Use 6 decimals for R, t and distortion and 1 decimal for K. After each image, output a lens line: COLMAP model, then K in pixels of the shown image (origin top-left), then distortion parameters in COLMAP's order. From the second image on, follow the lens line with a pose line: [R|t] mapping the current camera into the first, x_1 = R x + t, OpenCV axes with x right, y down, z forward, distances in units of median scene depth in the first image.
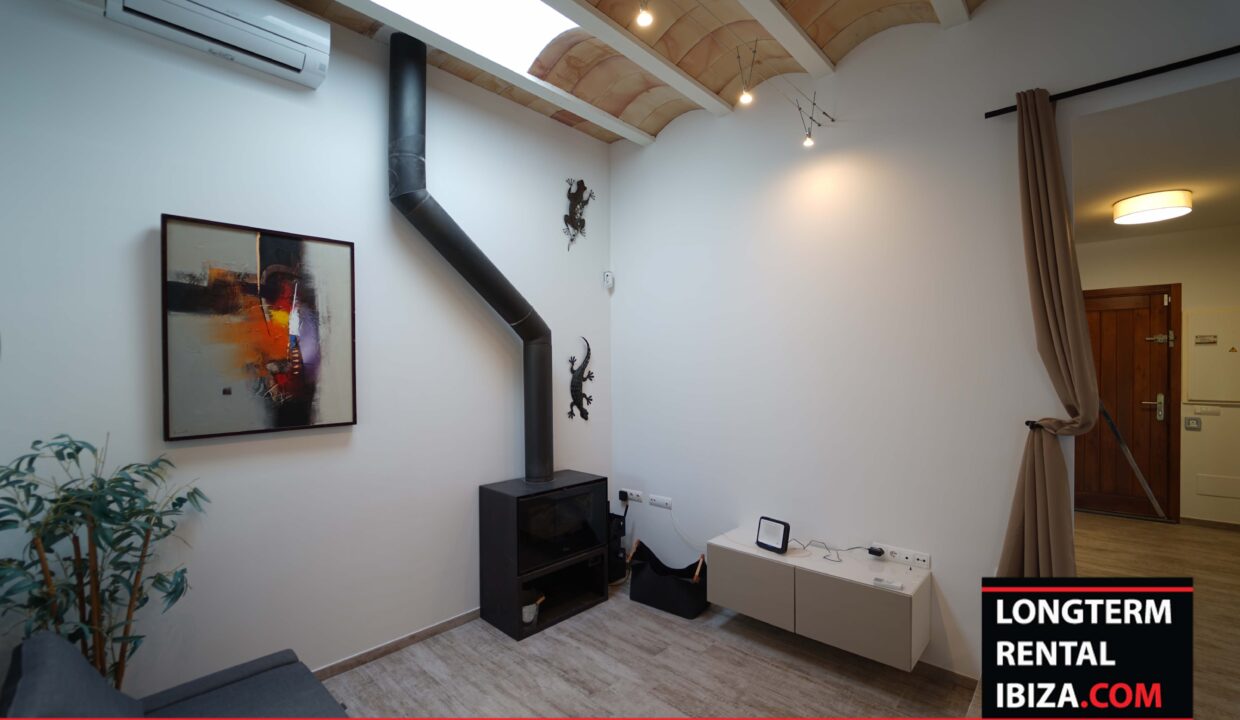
lens RADIAL K [[508.6, 0, 624.1], [0, 508.6, 372.1], [0, 0, 1]] dist [-0.023340, 0.000512]
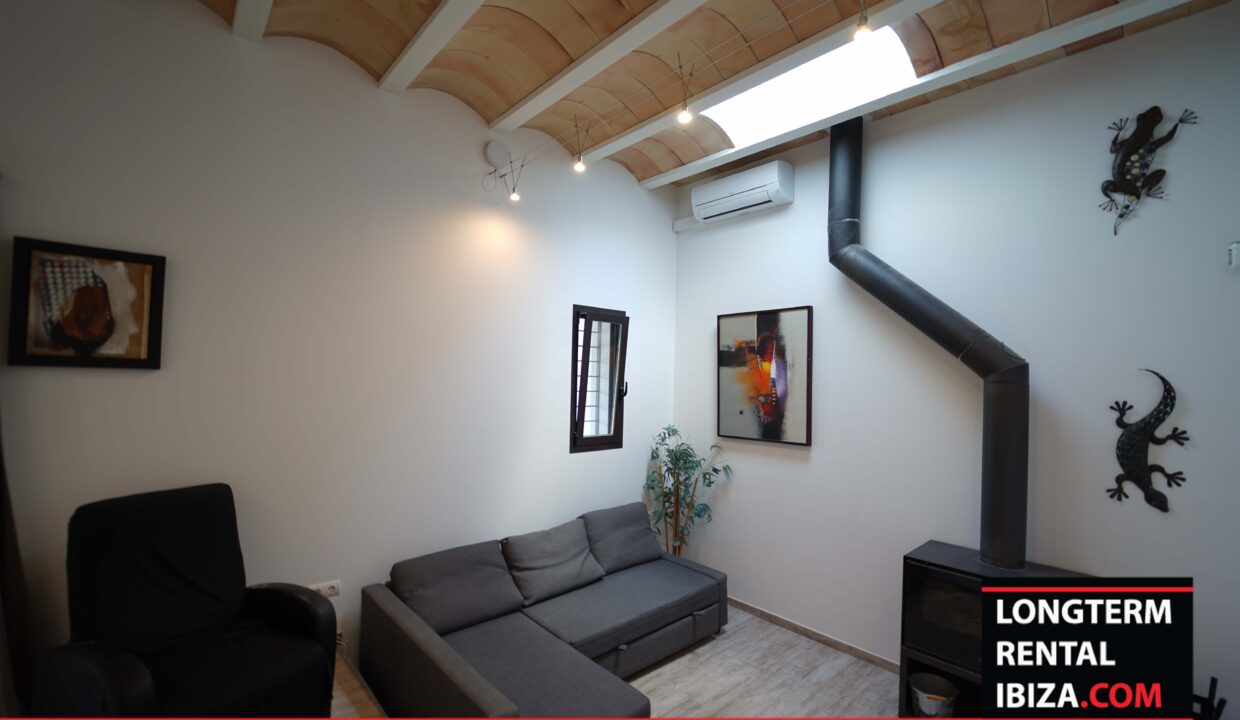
lens RADIAL K [[508.6, 0, 624.1], [0, 508.6, 372.1], [0, 0, 1]] dist [-0.023340, 0.000512]
pose [[-0.082176, -0.009554, -0.996572, 0.843602], [-0.031187, 0.999489, -0.007010, -0.064986], [0.996130, 0.030504, -0.082432, 0.671749]]
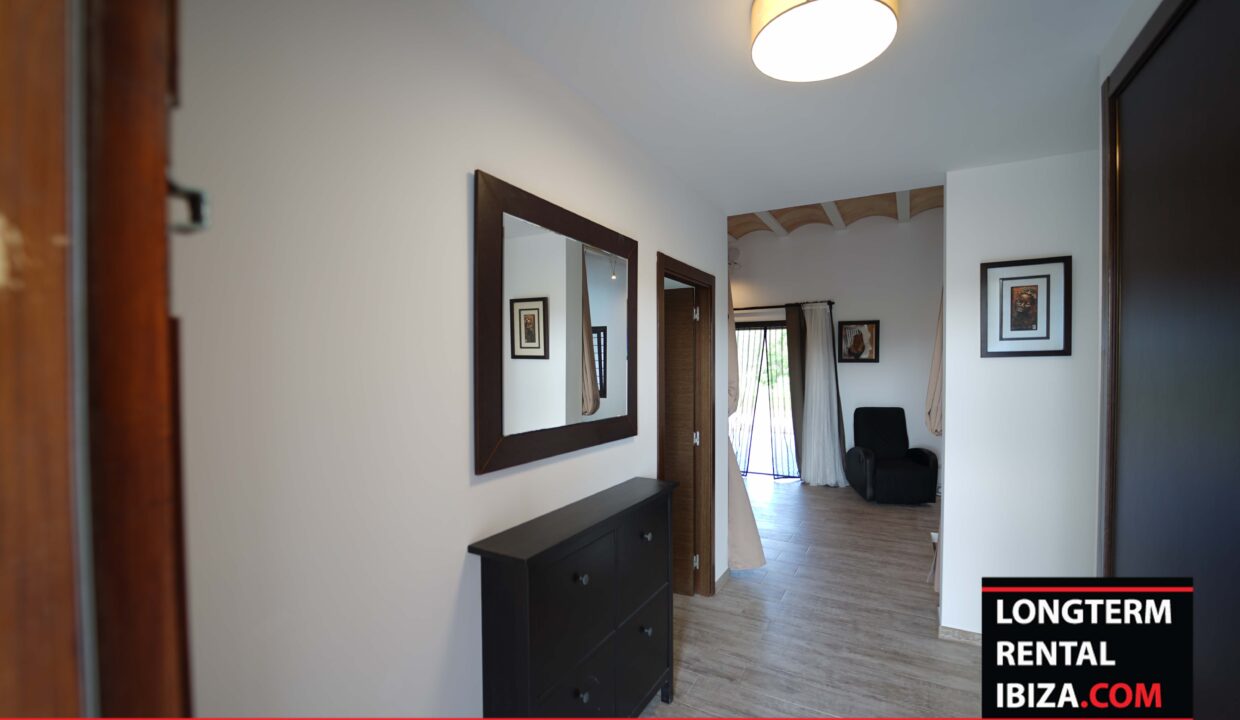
lens RADIAL K [[508.6, 0, 624.1], [0, 508.6, 372.1], [0, 0, 1]] dist [-0.023340, 0.000512]
pose [[-0.973183, 0.014760, -0.229560, 1.722921], [0.009544, 0.999671, 0.023813, -0.073837], [0.229836, 0.020983, -0.973003, 1.791487]]
